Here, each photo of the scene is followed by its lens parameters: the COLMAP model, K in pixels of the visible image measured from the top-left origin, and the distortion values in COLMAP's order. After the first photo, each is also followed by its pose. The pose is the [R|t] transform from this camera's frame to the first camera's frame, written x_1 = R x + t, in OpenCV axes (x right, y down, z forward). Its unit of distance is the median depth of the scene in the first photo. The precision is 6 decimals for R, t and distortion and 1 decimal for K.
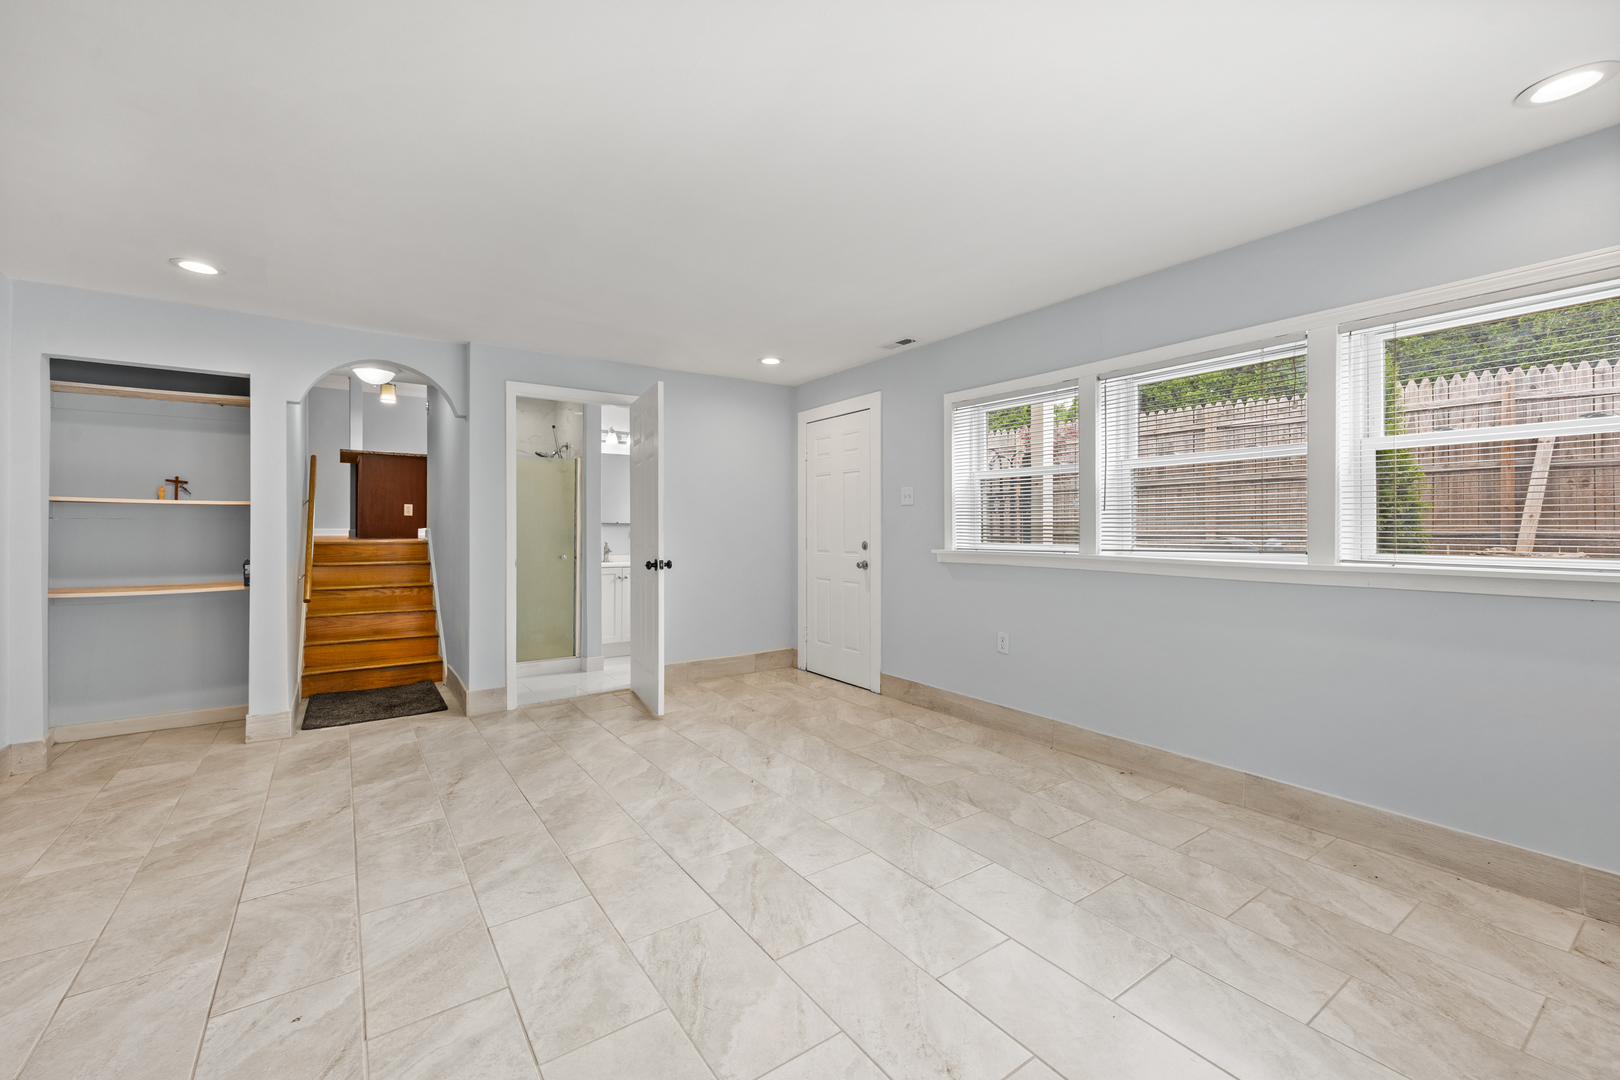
lens RADIAL K [[640.2, 0, 795.5], [0, 640.2, 539.0], [0, 0, 1]] dist [0.005002, 0.000007]
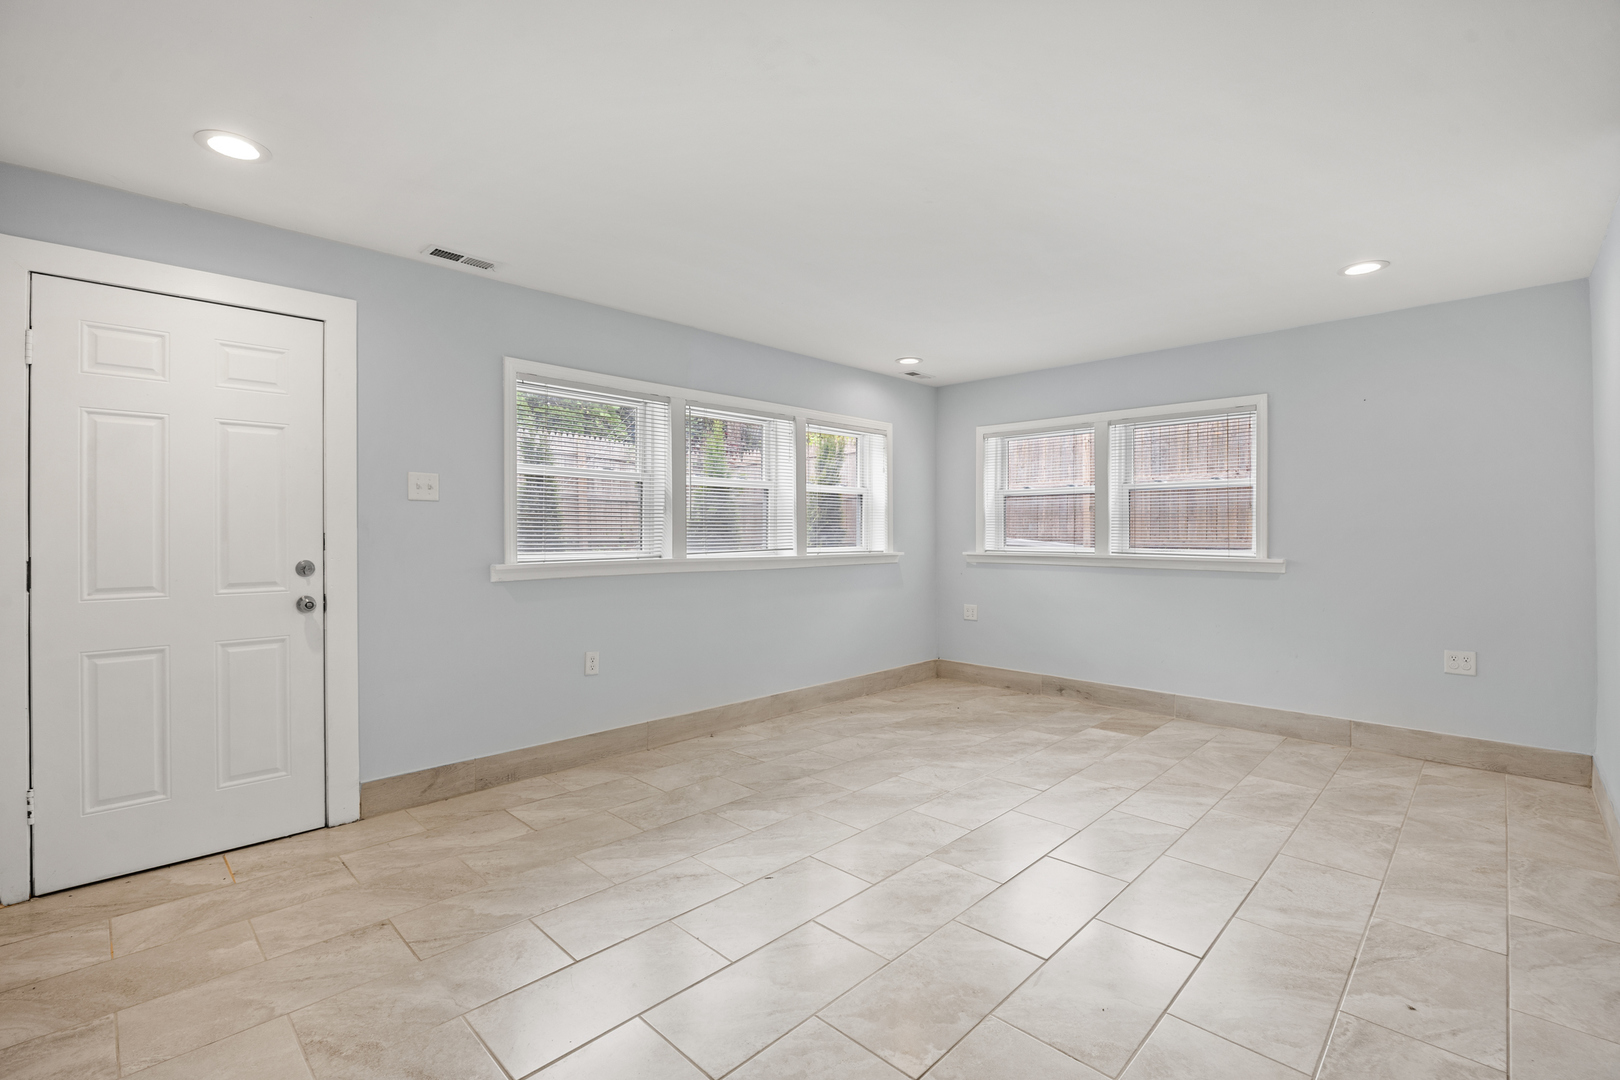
lens RADIAL K [[711.2, 0, 799.5], [0, 711.2, 534.6], [0, 0, 1]] dist [-0.011461, 0.000257]
pose [[-0.164207, -0.000073, 0.986426, -0.859662], [0.019449, 0.999805, 0.003311, -0.018730], [-0.986234, 0.019729, -0.164173, 1.065844]]
